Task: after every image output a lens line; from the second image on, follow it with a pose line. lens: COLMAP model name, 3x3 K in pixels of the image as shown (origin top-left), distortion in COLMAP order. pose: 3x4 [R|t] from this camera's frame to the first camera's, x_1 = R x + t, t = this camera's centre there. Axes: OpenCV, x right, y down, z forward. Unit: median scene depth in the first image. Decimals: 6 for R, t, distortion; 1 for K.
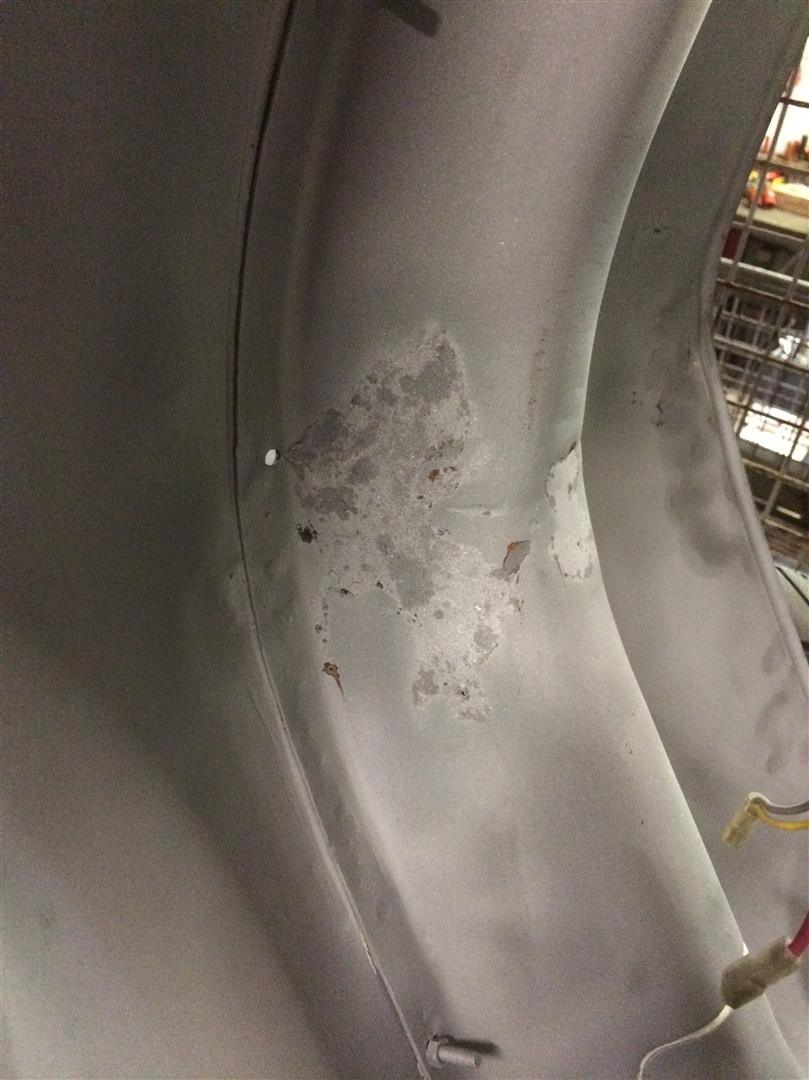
lens RADIAL K [[908.5, 0, 404.5], [0, 908.5, 540.0], [0, 0, 1]] dist [0.052400, -0.001678]
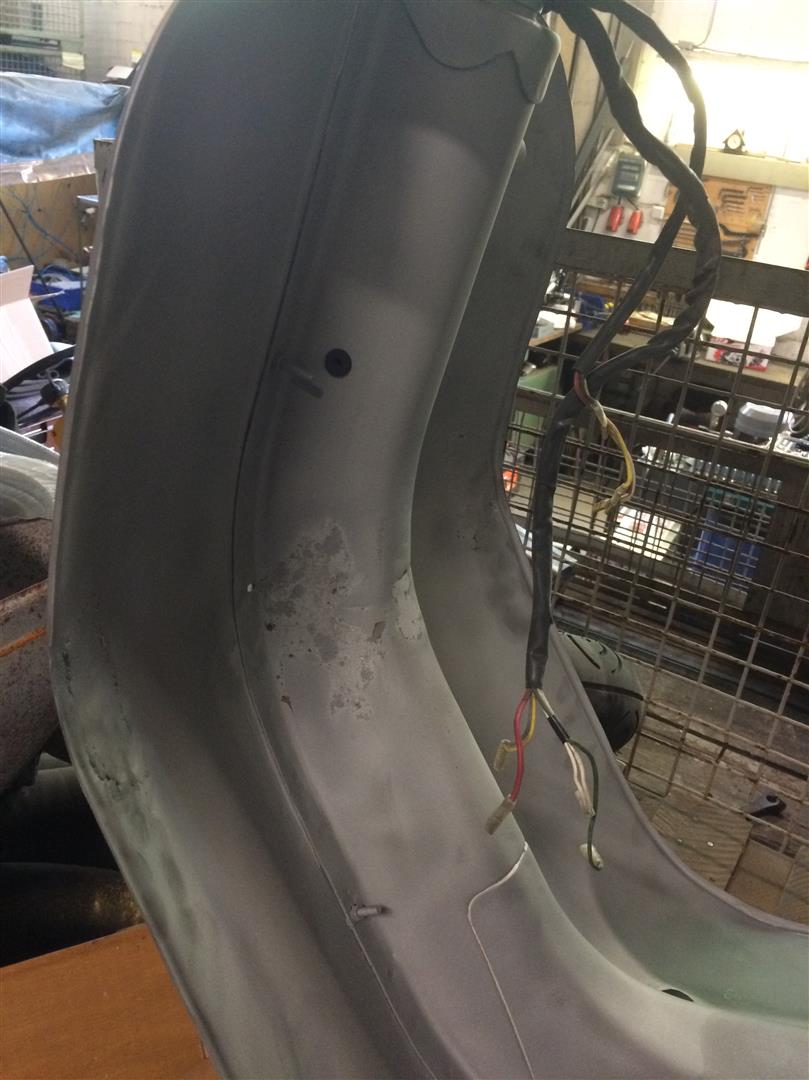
lens RADIAL K [[908.5, 0, 404.5], [0, 908.5, 540.0], [0, 0, 1]] dist [0.052400, -0.001678]
pose [[0.993311, -0.060715, 0.098220, -0.003430], [0.072125, 0.990494, -0.117130, 0.058546], [-0.090175, 0.123431, 0.988248, -0.944361]]
